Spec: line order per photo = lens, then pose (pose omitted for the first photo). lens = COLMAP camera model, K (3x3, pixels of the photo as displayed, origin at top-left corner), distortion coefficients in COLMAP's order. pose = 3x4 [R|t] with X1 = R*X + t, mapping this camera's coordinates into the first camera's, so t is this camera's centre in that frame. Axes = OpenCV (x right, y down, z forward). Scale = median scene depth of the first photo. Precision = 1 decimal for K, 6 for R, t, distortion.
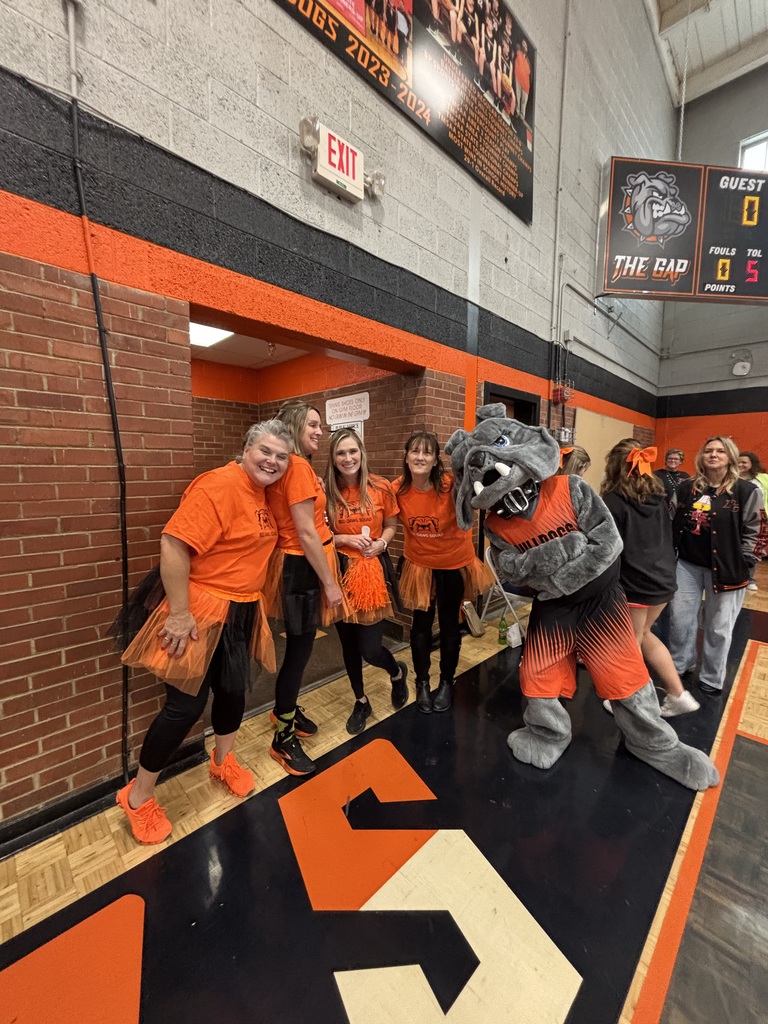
lens RADIAL K [[412.3, 0, 384.0], [0, 412.3, 512.0], [0, 0, 1]] dist [0.000047, 0.000011]
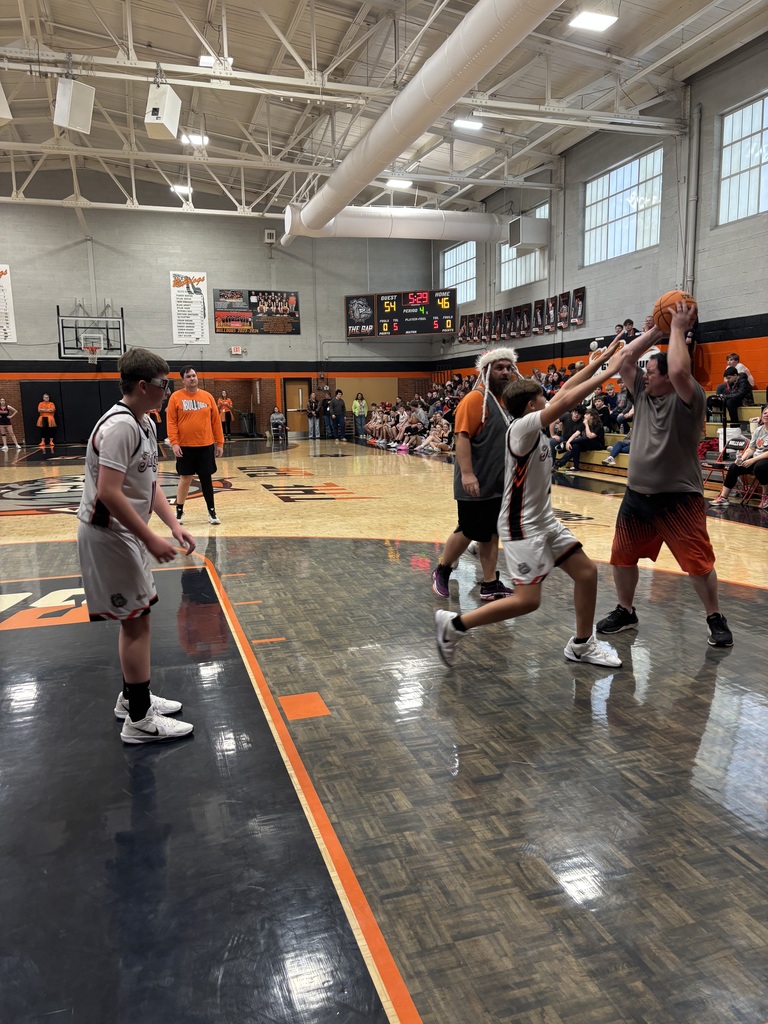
lens RADIAL K [[770.0, 0, 384.0], [0, 770.0, 512.0], [0, 0, 1]] dist [0.001510, 0.000881]
pose [[0.890480, 0.045264, -0.452765, 3.397791], [-0.023021, 0.998247, 0.054521, 0.421646], [0.454439, -0.038127, 0.889962, -3.949131]]
